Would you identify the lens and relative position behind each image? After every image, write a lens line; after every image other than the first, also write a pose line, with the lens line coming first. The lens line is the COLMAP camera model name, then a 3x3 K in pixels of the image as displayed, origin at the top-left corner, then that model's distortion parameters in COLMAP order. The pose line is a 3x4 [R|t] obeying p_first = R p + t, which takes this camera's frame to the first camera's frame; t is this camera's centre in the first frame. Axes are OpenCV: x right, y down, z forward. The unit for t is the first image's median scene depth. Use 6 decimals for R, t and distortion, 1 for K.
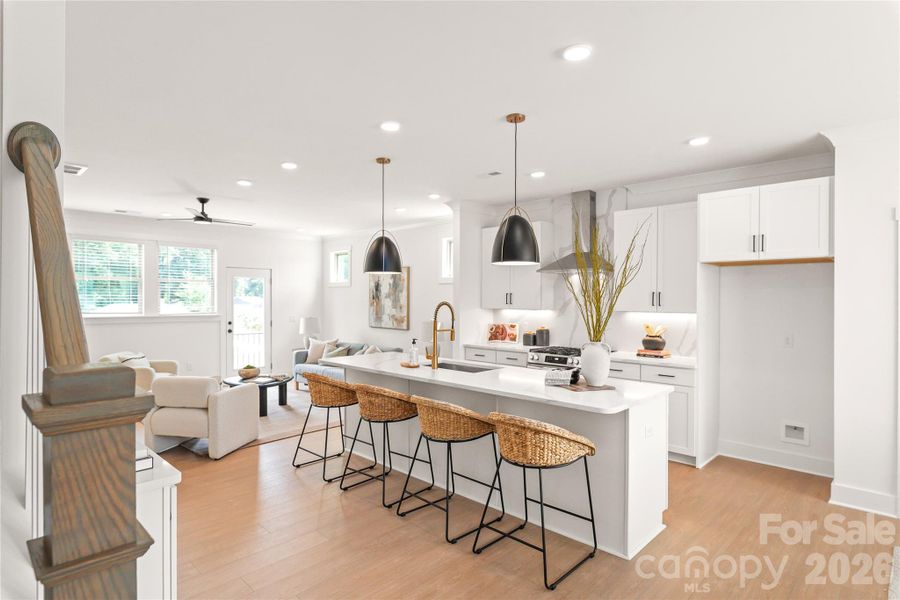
lens RADIAL K [[471.9, 0, 446.5], [0, 471.9, 305.1], [0, 0, 1]] dist [0.001845, 0.000406]
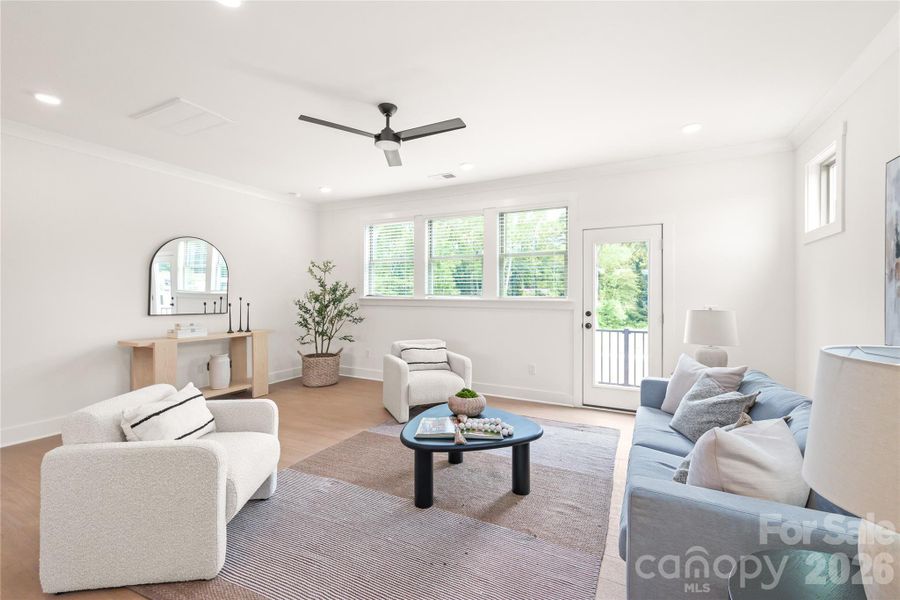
lens RADIAL K [[385.1, 0, 453.3], [0, 385.1, 294.7], [0, 0, 1]] dist [0.001066, 0.000573]
pose [[0.297051, -0.002862, -0.954857, -0.003936], [-0.013565, 0.999882, -0.007217, 0.018938], [0.954765, 0.015097, 0.296977, 0.708397]]
